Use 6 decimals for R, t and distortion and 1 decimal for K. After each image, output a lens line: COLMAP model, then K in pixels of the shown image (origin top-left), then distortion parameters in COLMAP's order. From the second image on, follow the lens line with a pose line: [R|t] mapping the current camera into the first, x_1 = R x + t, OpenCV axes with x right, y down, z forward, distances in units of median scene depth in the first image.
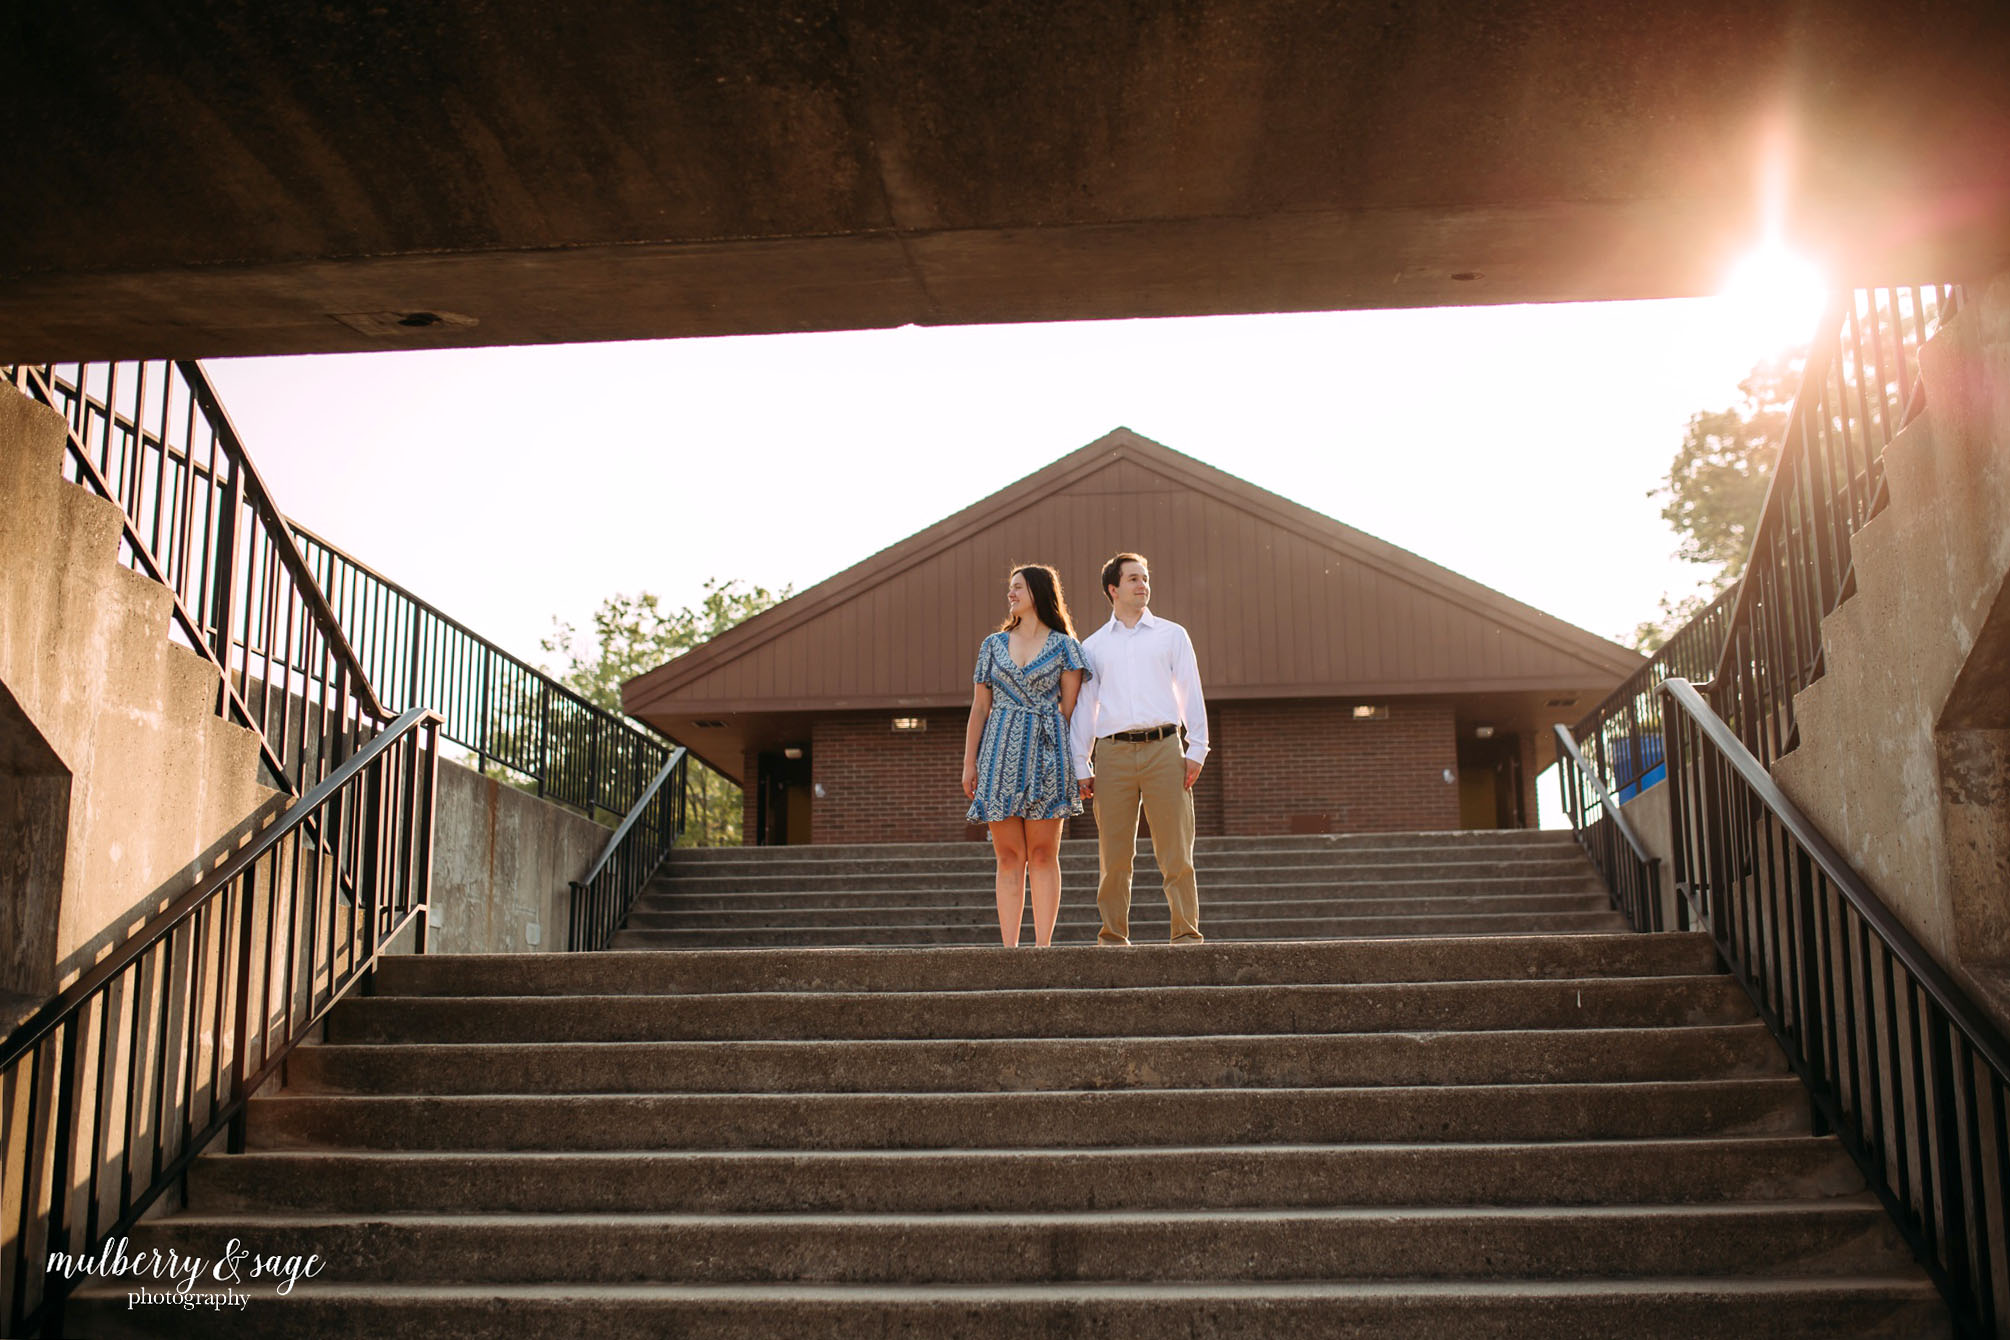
lens RADIAL K [[1817.4, 0, 1005.0], [0, 1817.4, 670.0], [0, 0, 1]] dist [-0.071661, 0.108428]
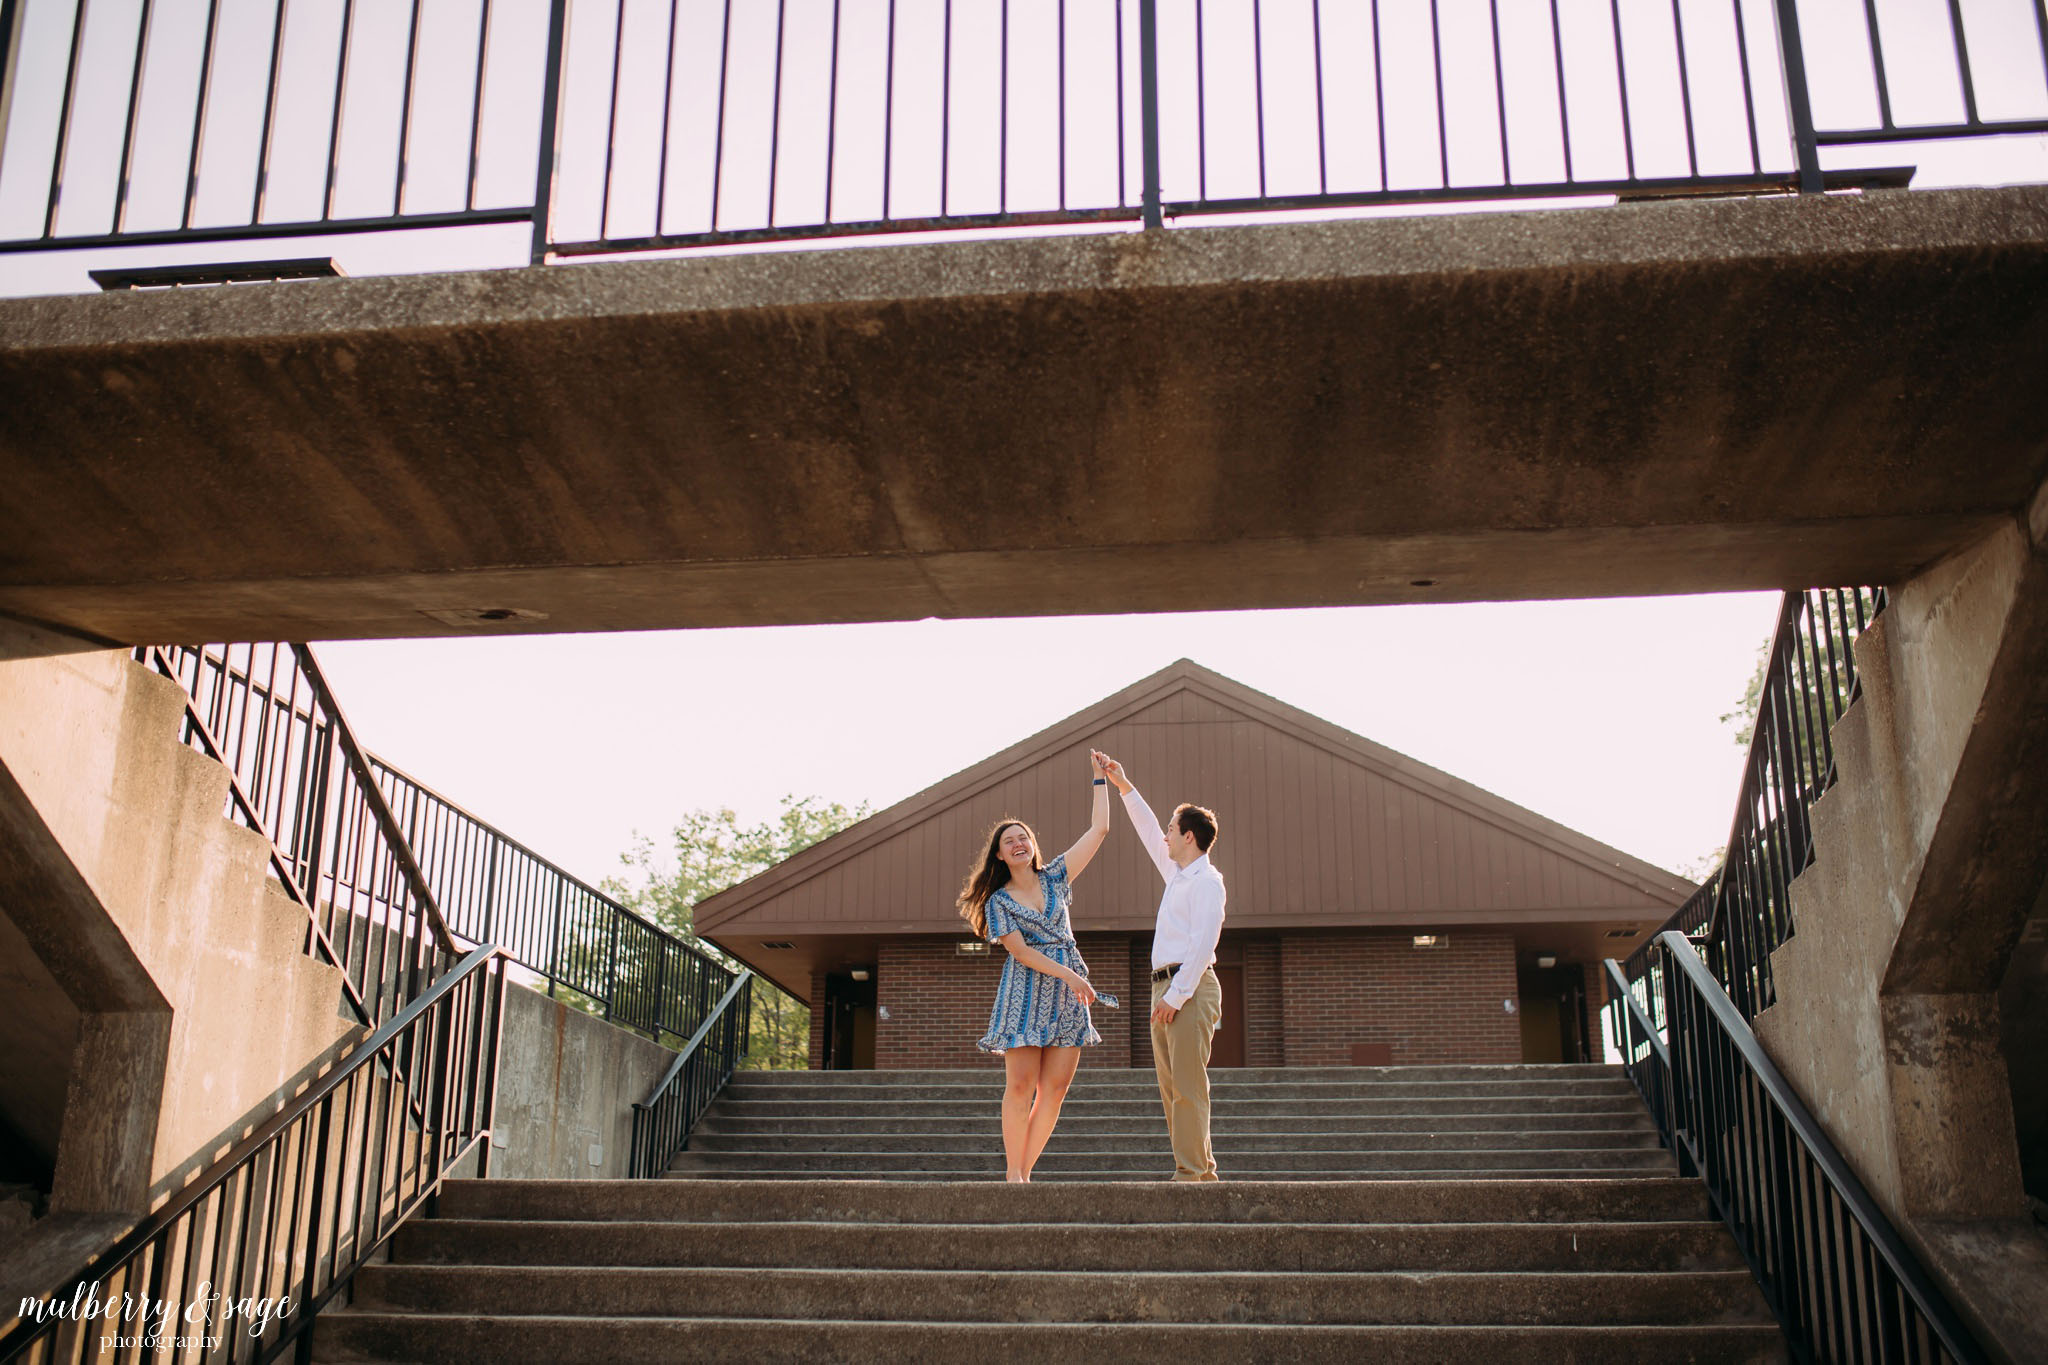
lens RADIAL K [[1851.8, 0, 1024.0], [0, 1851.8, 682.5], [0, 0, 1]] dist [-0.071661, 0.108428]
pose [[0.999136, 0.006491, -0.041059, 0.041228], [-0.010729, 0.994533, -0.103865, -0.026406], [0.040160, 0.104216, 0.993743, -0.101660]]
